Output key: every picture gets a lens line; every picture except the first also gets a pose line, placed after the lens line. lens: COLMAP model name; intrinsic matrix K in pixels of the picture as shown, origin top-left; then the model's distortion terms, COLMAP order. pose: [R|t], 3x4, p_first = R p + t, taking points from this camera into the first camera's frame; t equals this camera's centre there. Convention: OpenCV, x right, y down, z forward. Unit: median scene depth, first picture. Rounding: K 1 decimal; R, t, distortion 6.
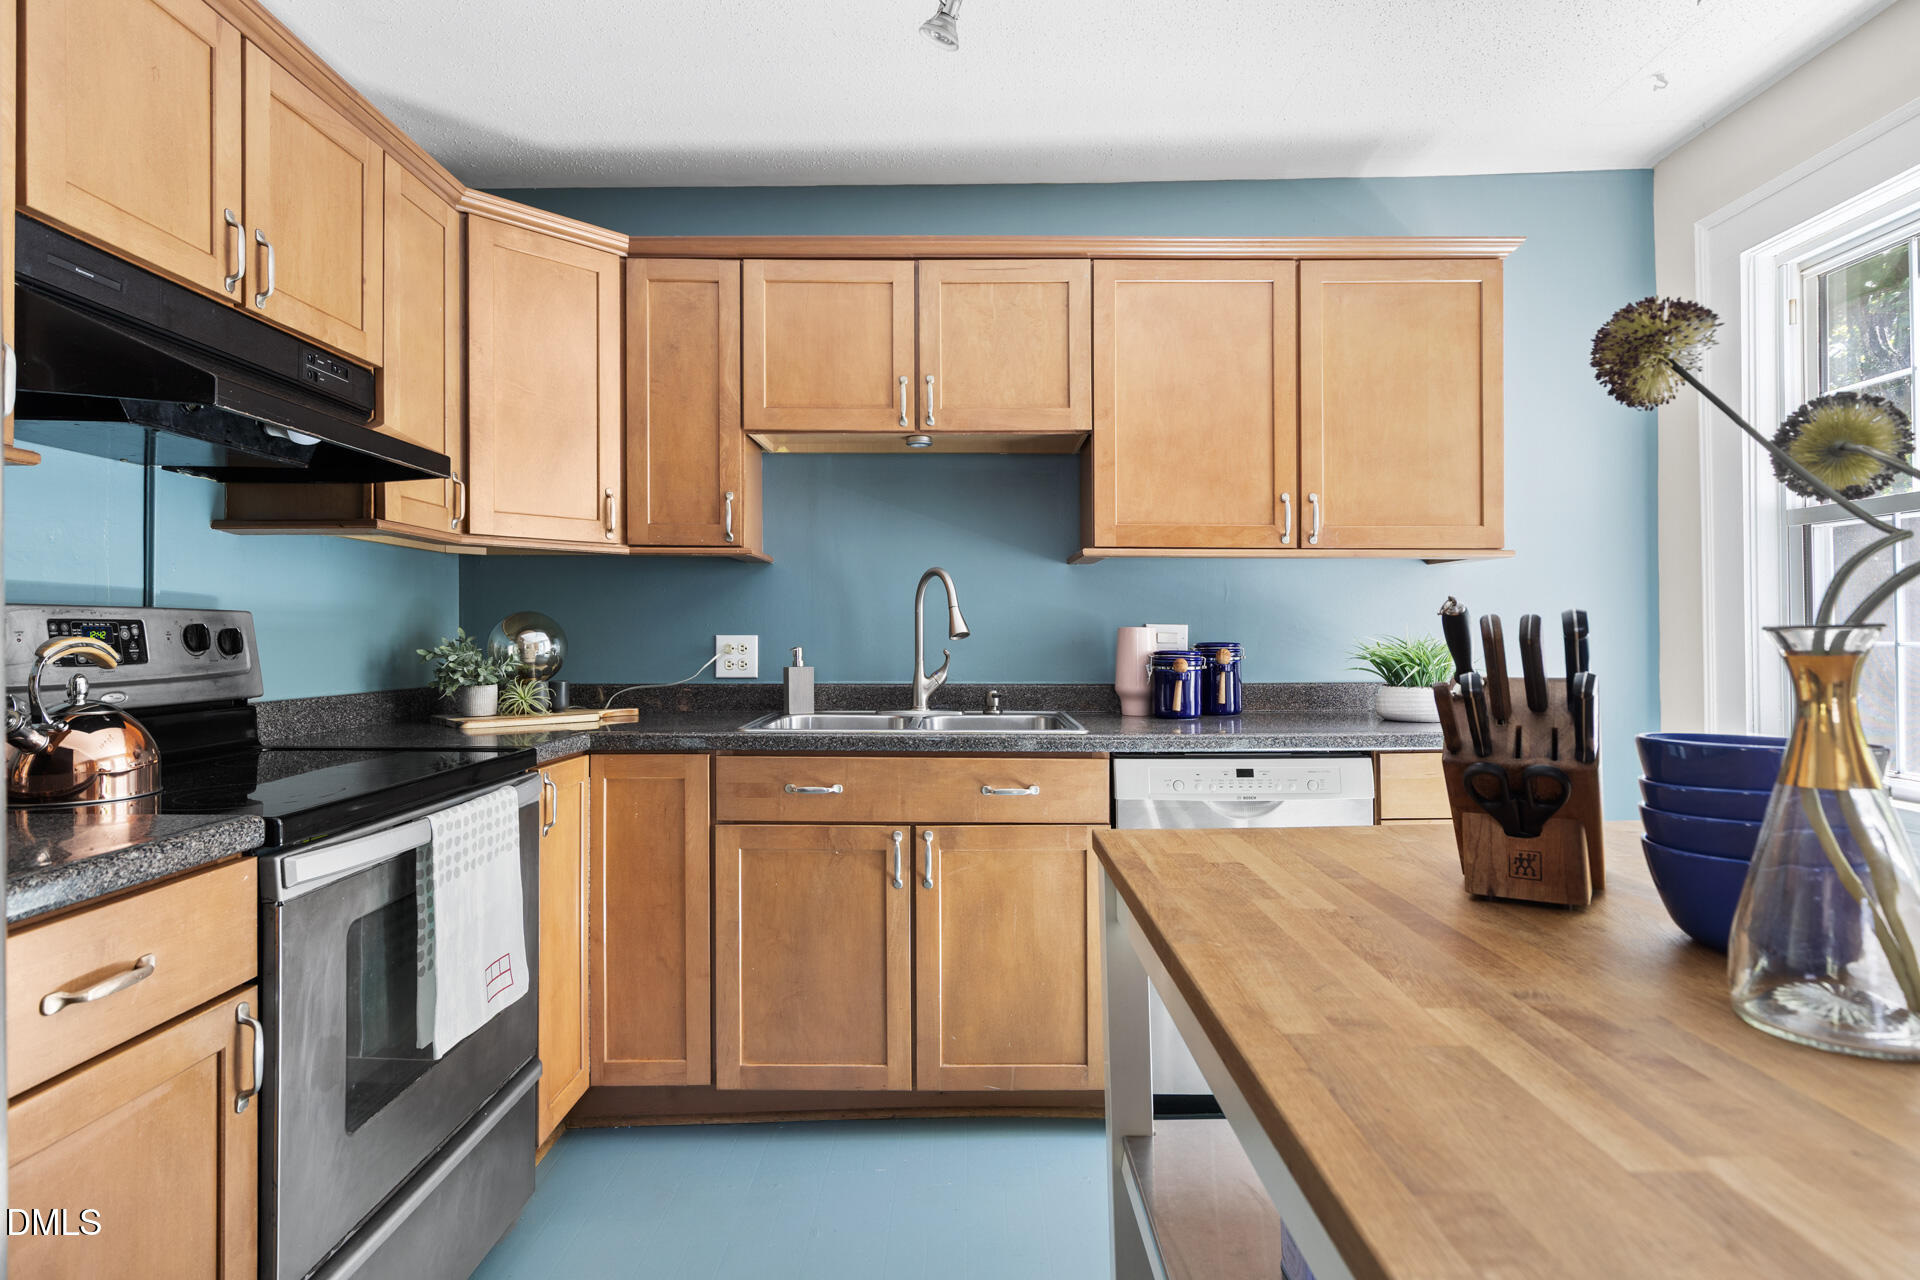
lens RADIAL K [[1005.1, 0, 960.0], [0, 1005.1, 640.0], [0, 0, 1]] dist [-0.000032, 0.000936]
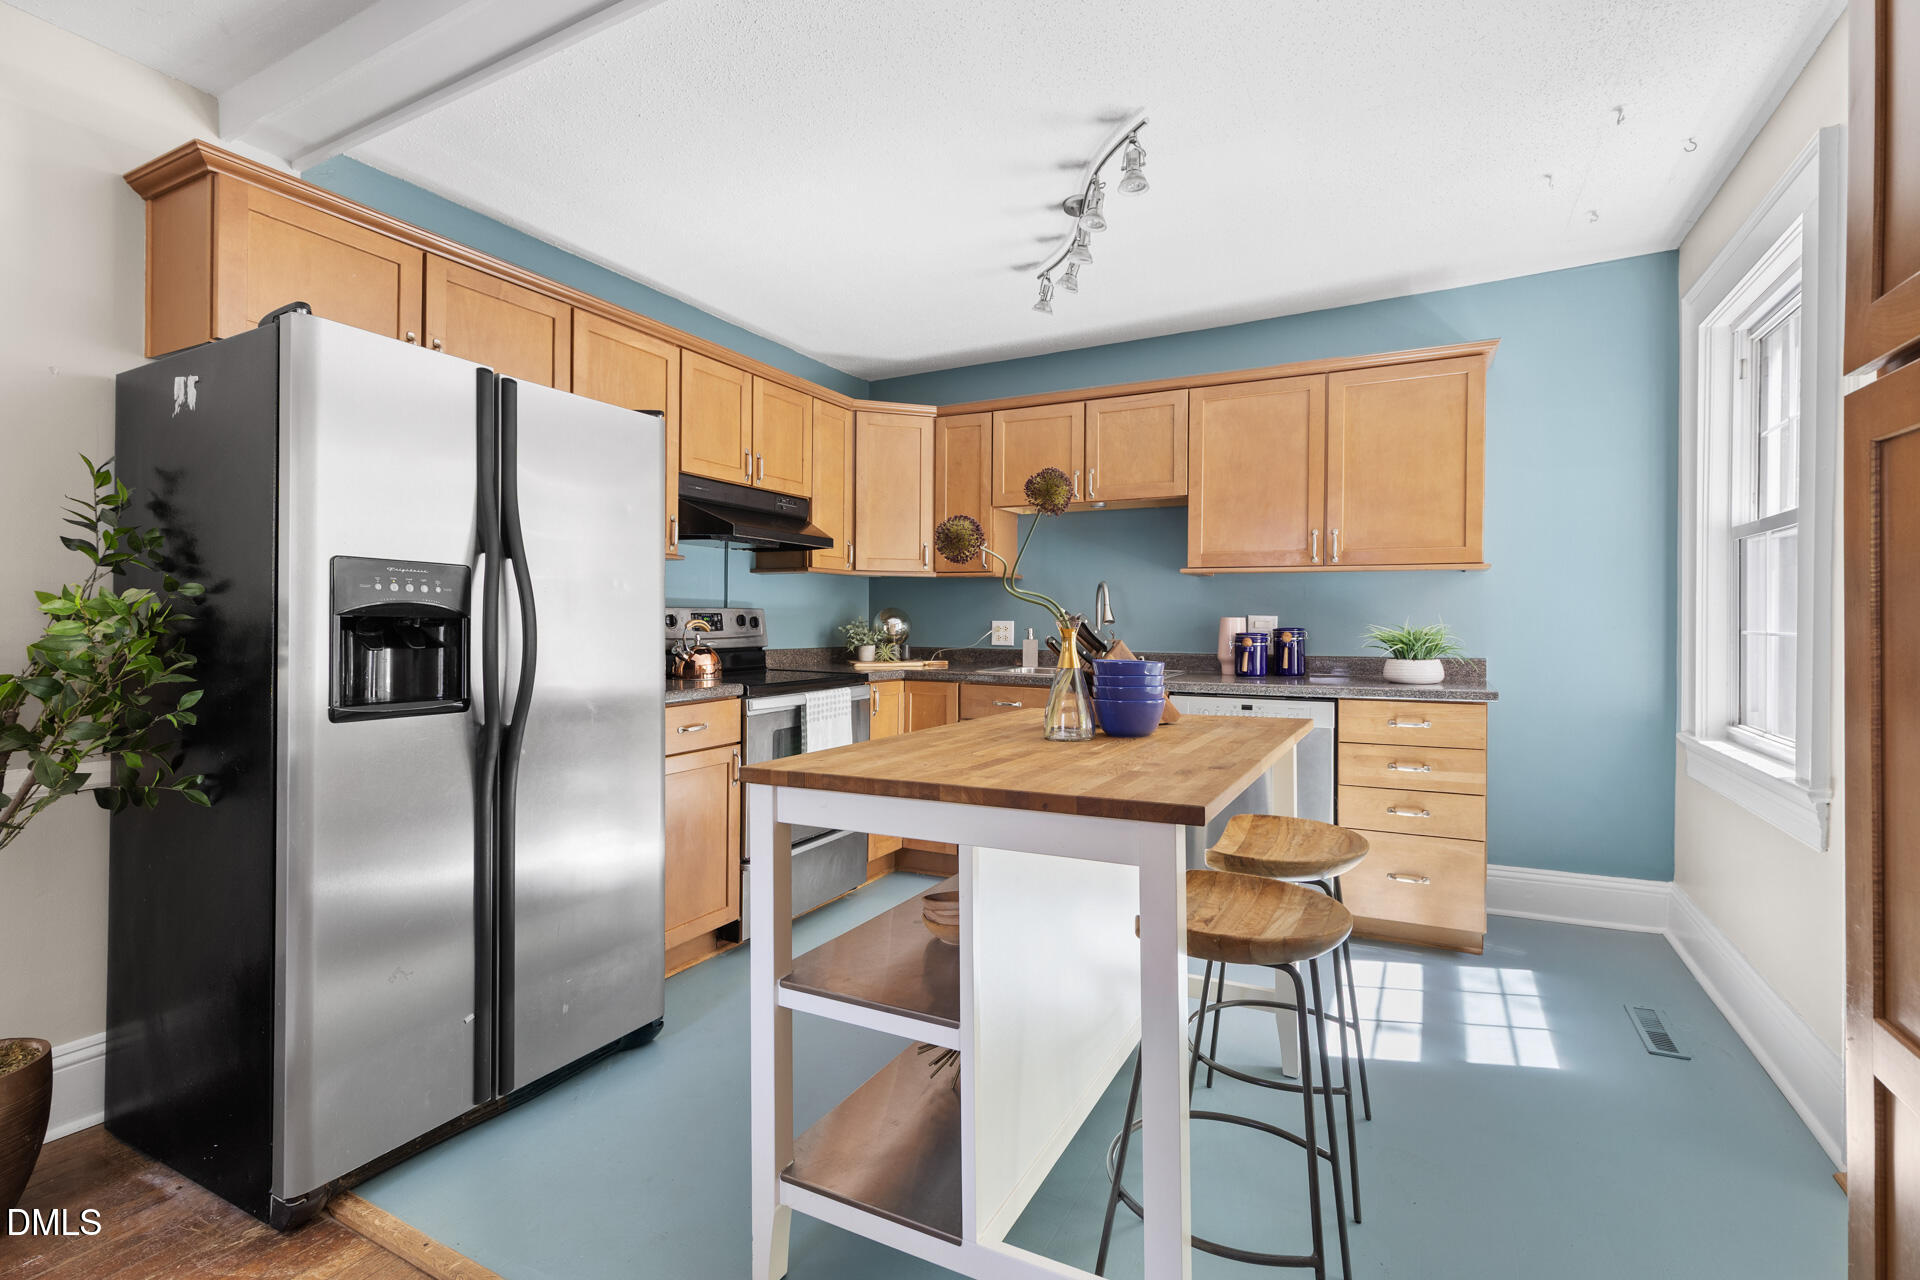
lens RADIAL K [[890.7, 0, 960.0], [0, 890.7, 640.0], [0, 0, 1]] dist [-0.000344, -0.000225]
pose [[0.884235, 0.016643, -0.466745, 0.504741], [-0.008836, 0.999782, 0.018911, -0.000298], [0.466958, -0.012598, 0.884190, -0.460121]]
